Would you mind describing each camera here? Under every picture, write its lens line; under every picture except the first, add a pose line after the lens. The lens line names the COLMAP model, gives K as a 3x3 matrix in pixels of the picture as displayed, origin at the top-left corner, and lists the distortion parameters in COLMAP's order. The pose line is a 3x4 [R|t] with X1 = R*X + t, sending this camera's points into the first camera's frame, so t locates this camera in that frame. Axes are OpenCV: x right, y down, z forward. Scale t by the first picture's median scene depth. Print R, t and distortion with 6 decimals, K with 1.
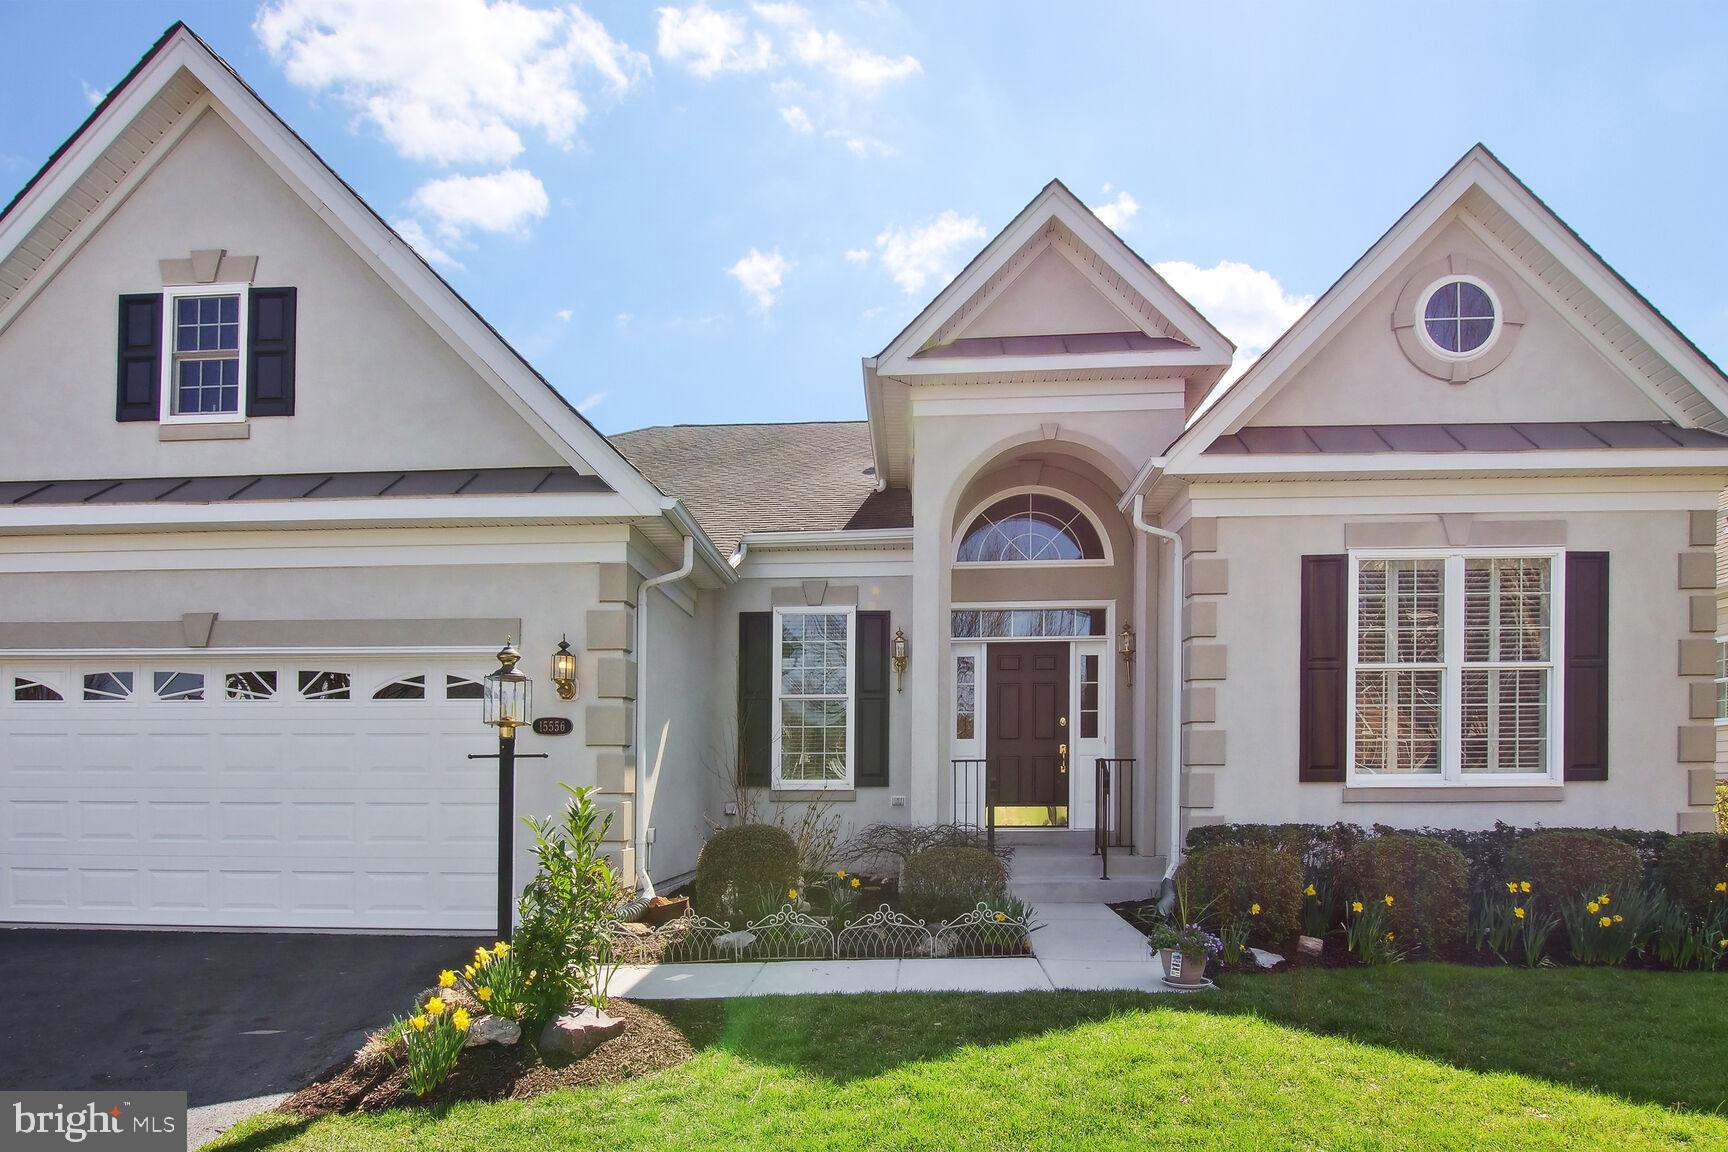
lens RADIAL K [[969.5, 0, 868.4], [0, 969.5, 780.1], [0, 0, 1]] dist [-0.019478, -0.001191]
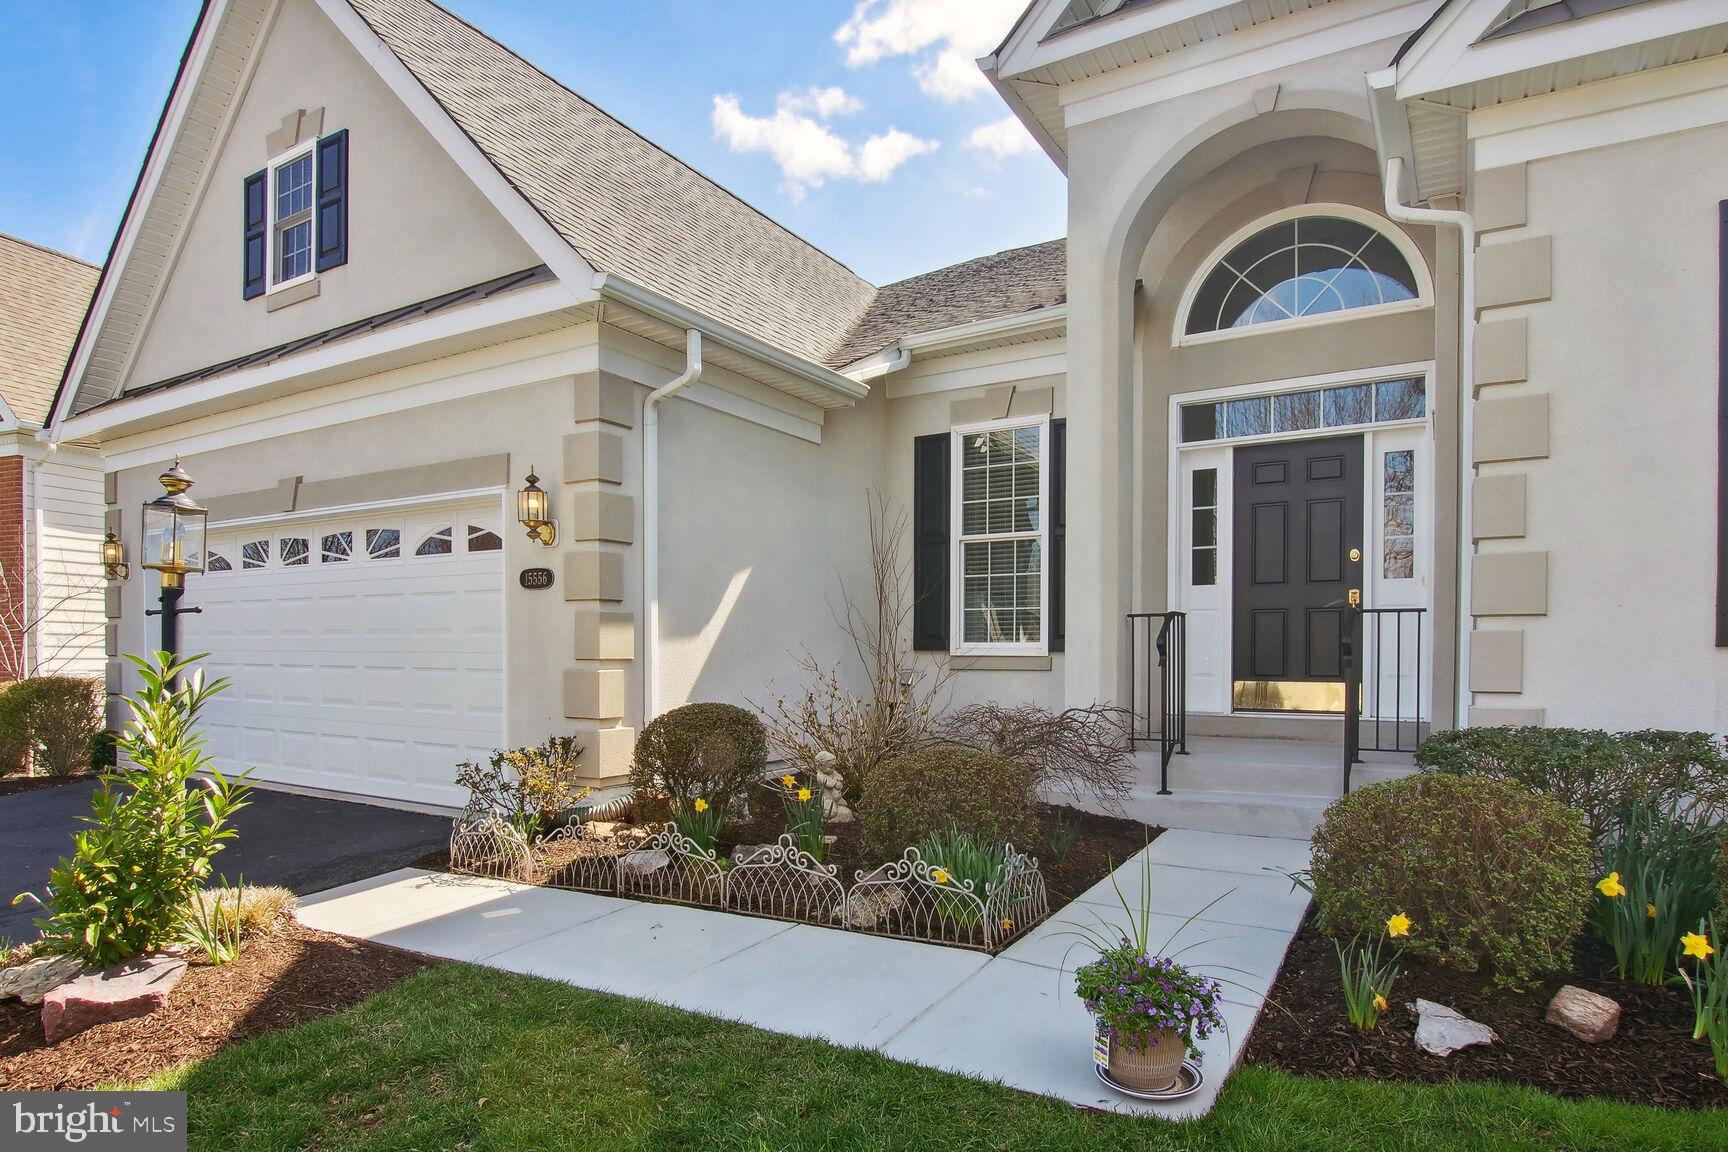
lens RADIAL K [[969.5, 0, 888.9], [0, 969.5, 648.5], [0, 0, 1]] dist [-0.019478, -0.001191]
pose [[0.888771, 0.001846, -0.458349, 0.301595], [-0.000016, 0.999992, 0.003996, 0.000871], [0.458352, -0.003544, 0.888764, 0.369854]]
